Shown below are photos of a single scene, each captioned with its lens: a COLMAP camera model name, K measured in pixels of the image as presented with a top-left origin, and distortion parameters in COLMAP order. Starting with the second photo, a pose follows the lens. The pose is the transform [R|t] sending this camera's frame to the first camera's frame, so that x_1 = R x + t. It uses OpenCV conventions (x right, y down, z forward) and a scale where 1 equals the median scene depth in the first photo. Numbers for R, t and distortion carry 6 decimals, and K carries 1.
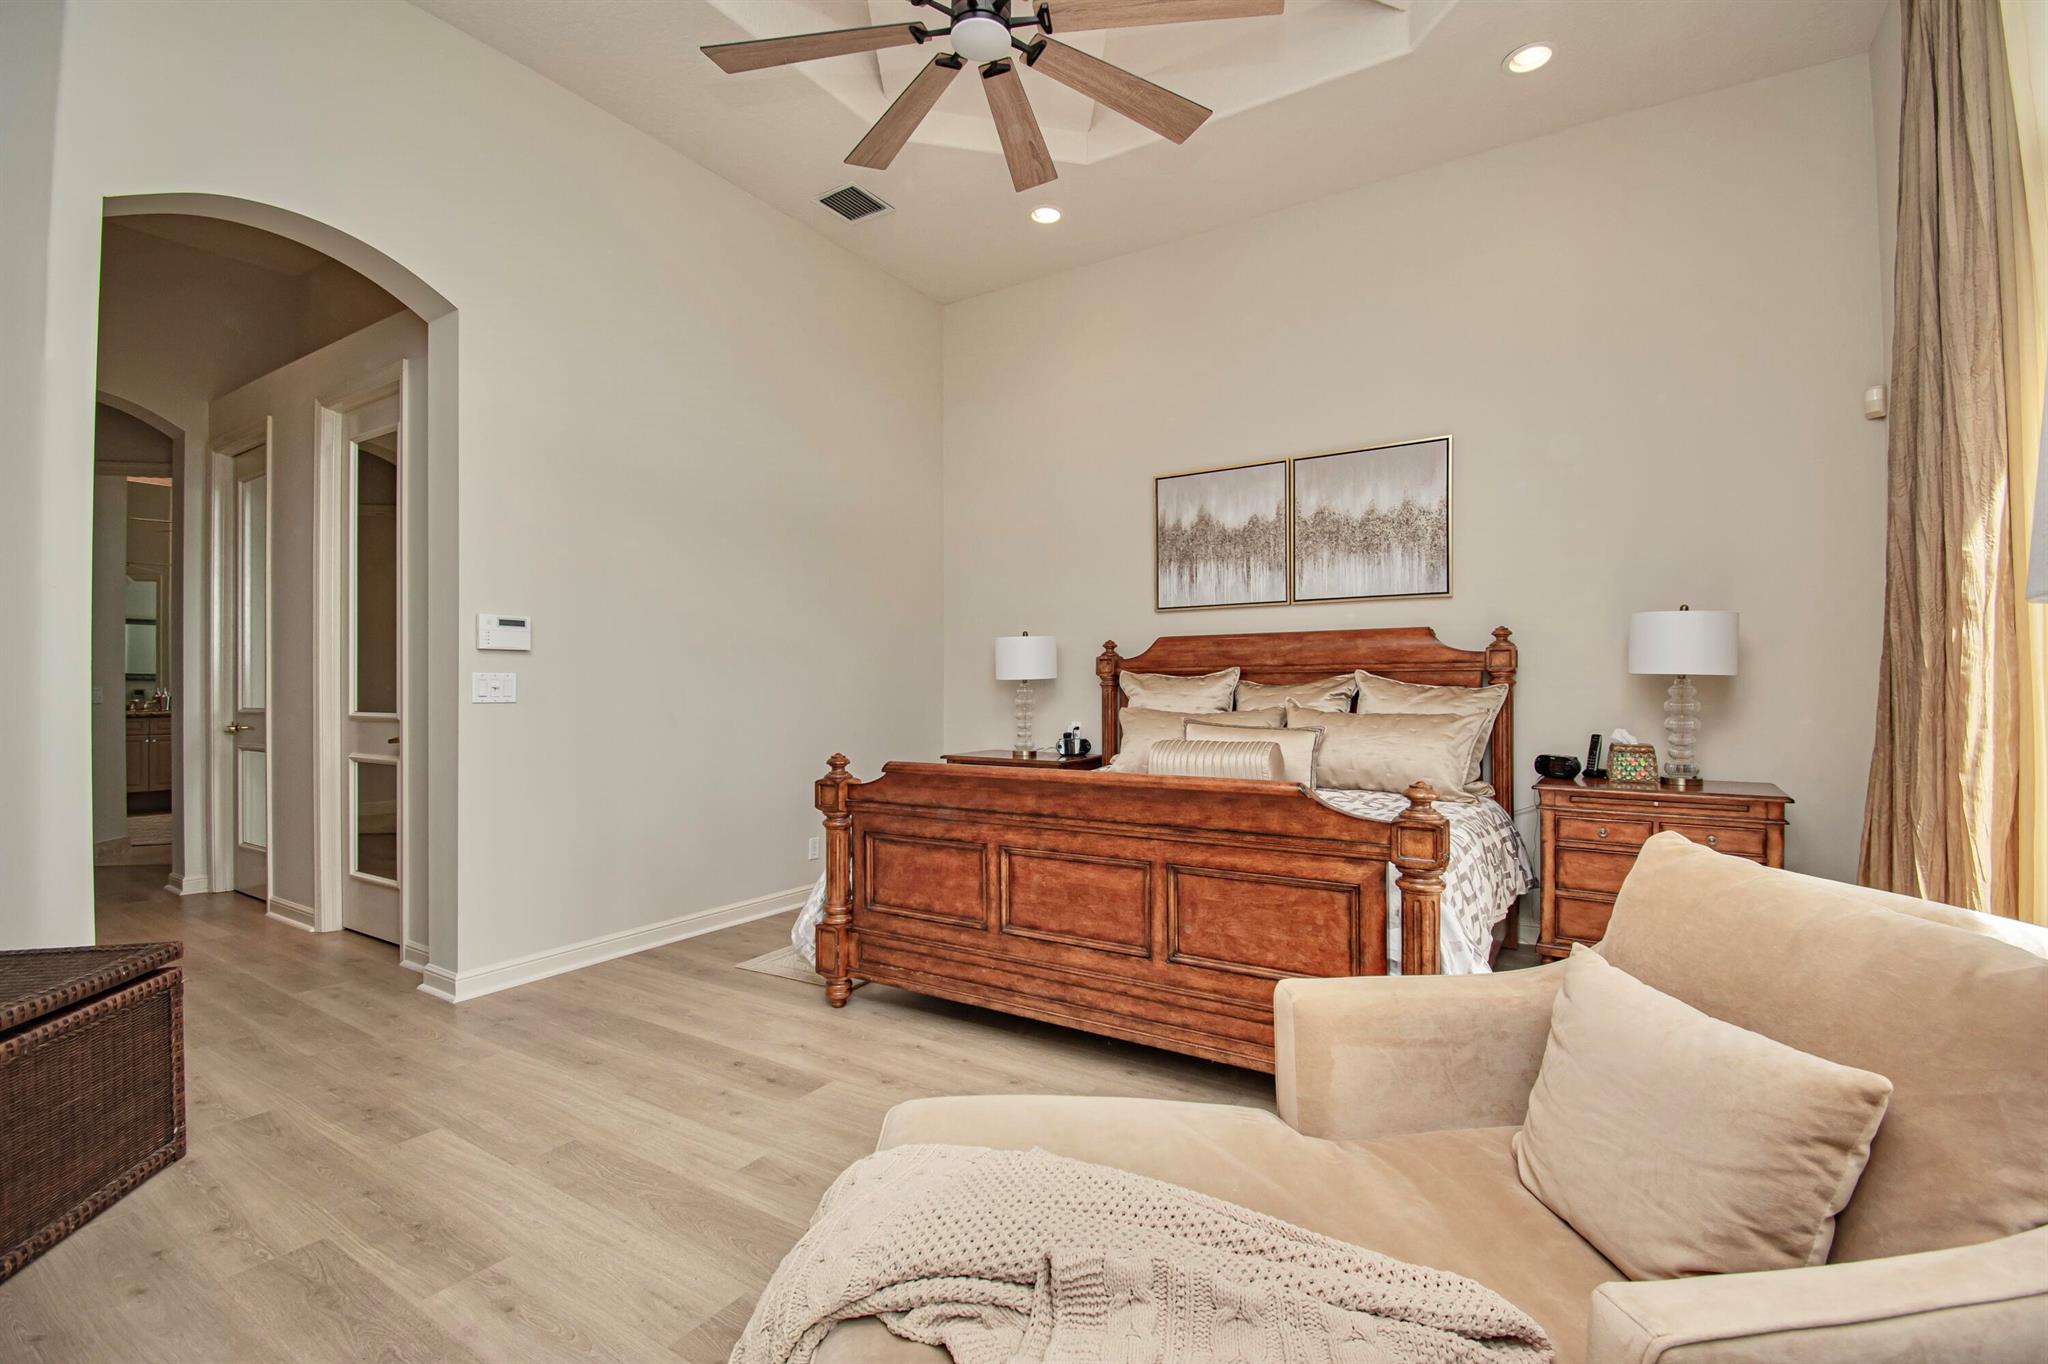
lens RADIAL K [[921.3, 0, 1040.5], [0, 921.3, 678.6], [0, 0, 1]] dist [-0.000117, -0.002161]
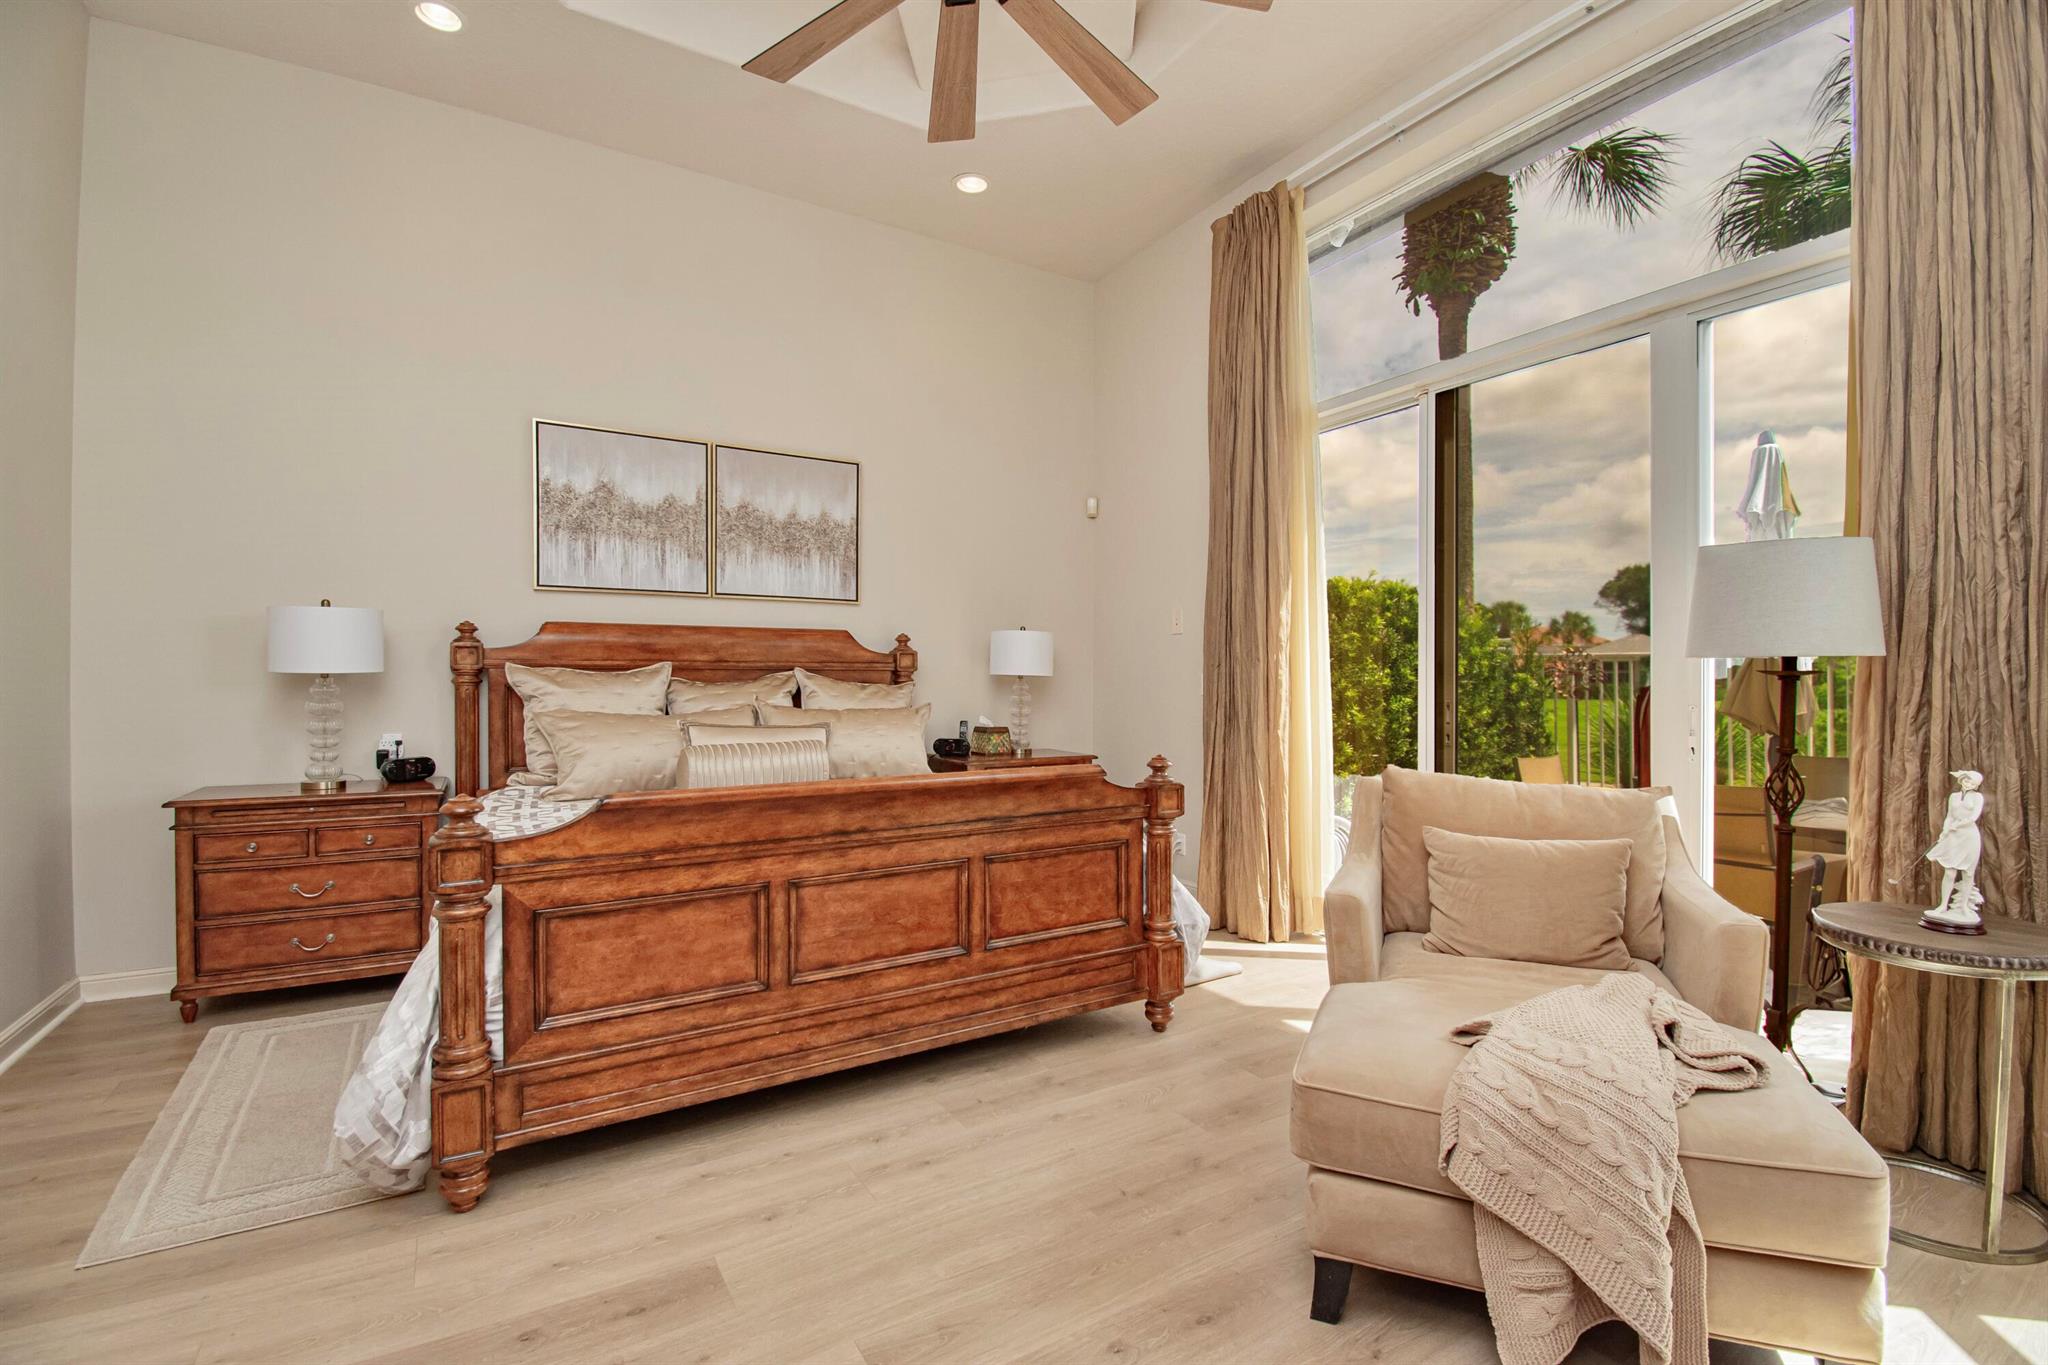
lens RADIAL K [[921.3, 0, 1040.6], [0, 921.3, 682.8], [0, 0, 1]] dist [-0.000117, -0.002161]
pose [[0.425515, 0.000661, 0.904951, -0.657118], [-0.008465, 0.999959, 0.003250, 0.002275], [-0.904912, -0.009043, 0.425503, 0.432515]]
